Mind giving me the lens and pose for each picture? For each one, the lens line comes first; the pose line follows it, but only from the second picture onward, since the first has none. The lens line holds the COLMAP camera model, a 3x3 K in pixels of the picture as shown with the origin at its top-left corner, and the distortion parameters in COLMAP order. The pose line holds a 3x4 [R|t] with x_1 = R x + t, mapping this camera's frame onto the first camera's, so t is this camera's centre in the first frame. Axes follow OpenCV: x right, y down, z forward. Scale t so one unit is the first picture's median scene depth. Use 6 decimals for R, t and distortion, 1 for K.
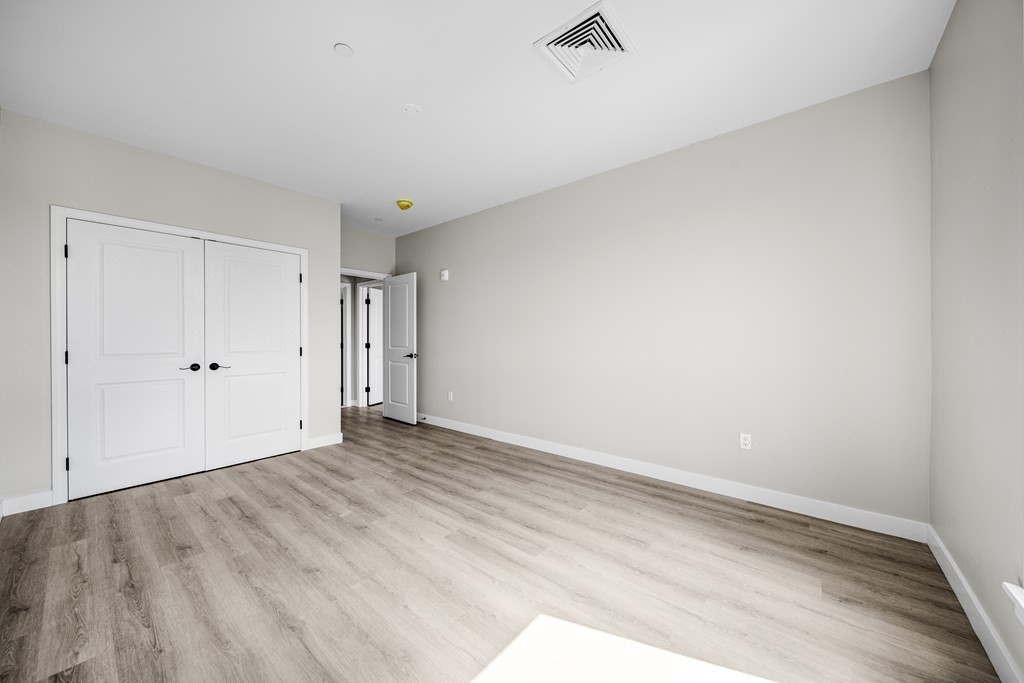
lens RADIAL K [[365.0, 0, 513.4], [0, 365.0, 338.9], [0, 0, 1]] dist [-0.002500, -0.000436]
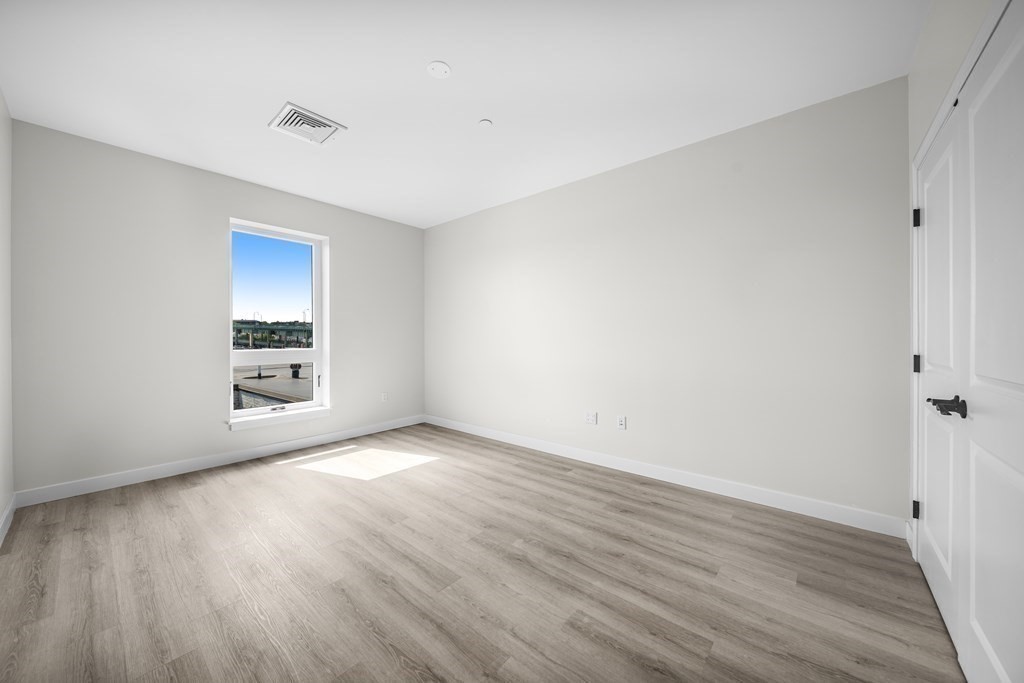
lens RADIAL K [[365.0, 0, 510.4], [0, 365.0, 341.5], [0, 0, 1]] dist [-0.002500, -0.000436]
pose [[-0.999832, 0.002691, 0.018141, -0.484391], [0.002823, 0.999970, 0.007243, 0.000108], [-0.018121, 0.007293, -0.999809, 1.959033]]
